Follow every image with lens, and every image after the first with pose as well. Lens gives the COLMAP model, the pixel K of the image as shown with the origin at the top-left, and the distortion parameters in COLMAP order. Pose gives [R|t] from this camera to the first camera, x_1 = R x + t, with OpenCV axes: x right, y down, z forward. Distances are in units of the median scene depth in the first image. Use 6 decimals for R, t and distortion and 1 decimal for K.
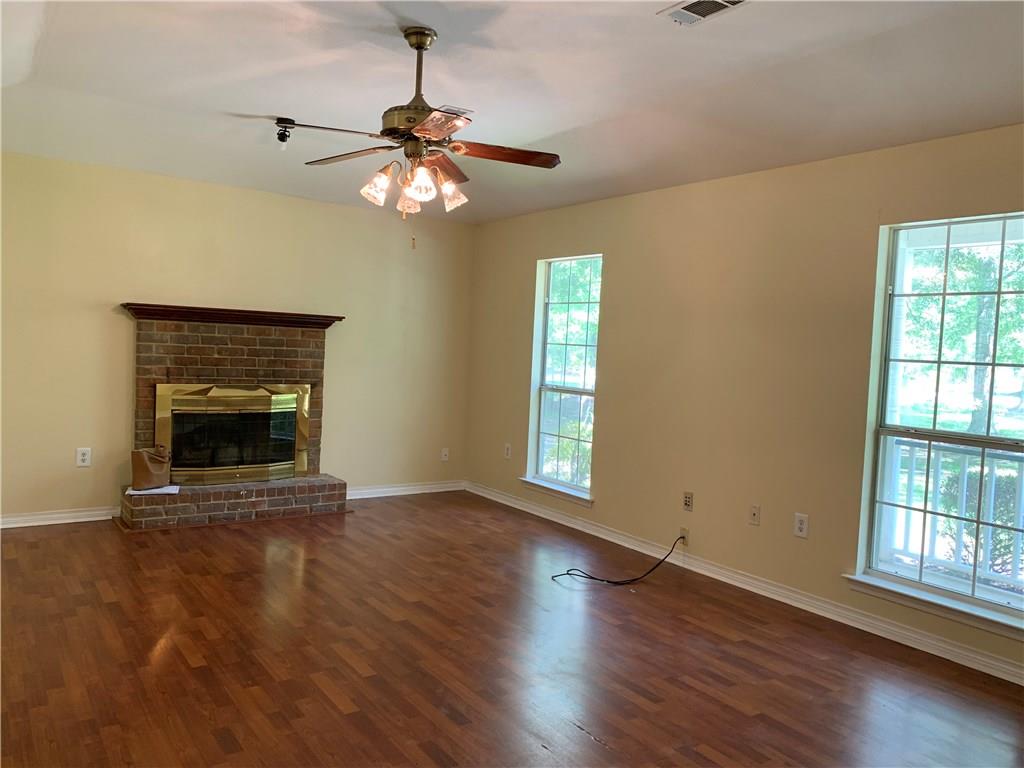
lens RADIAL K [[794.9, 0, 508.7], [0, 794.9, 381.0], [0, 0, 1]] dist [0.026136, -0.028011]
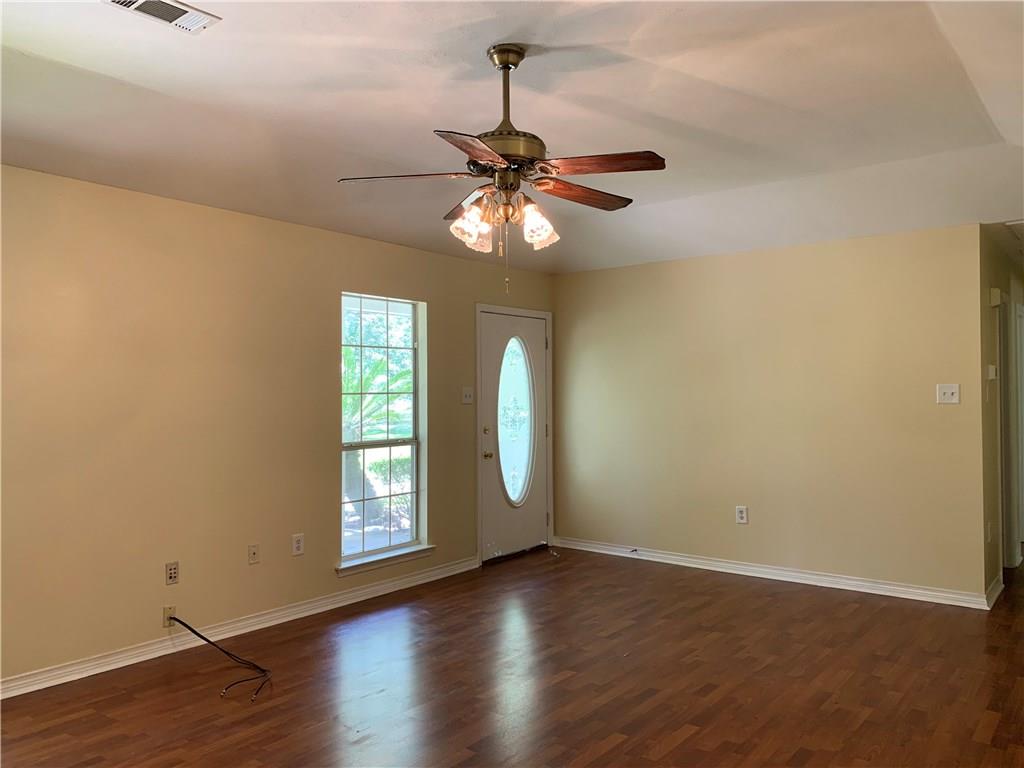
lens RADIAL K [[794.9, 0, 506.2], [0, 794.9, 381.5], [0, 0, 1]] dist [0.026136, -0.028011]
pose [[-0.297799, -0.033451, 0.954042, -0.931846], [0.037594, 0.998200, 0.046735, -0.106913], [-0.953888, 0.049784, -0.296005, 1.233961]]
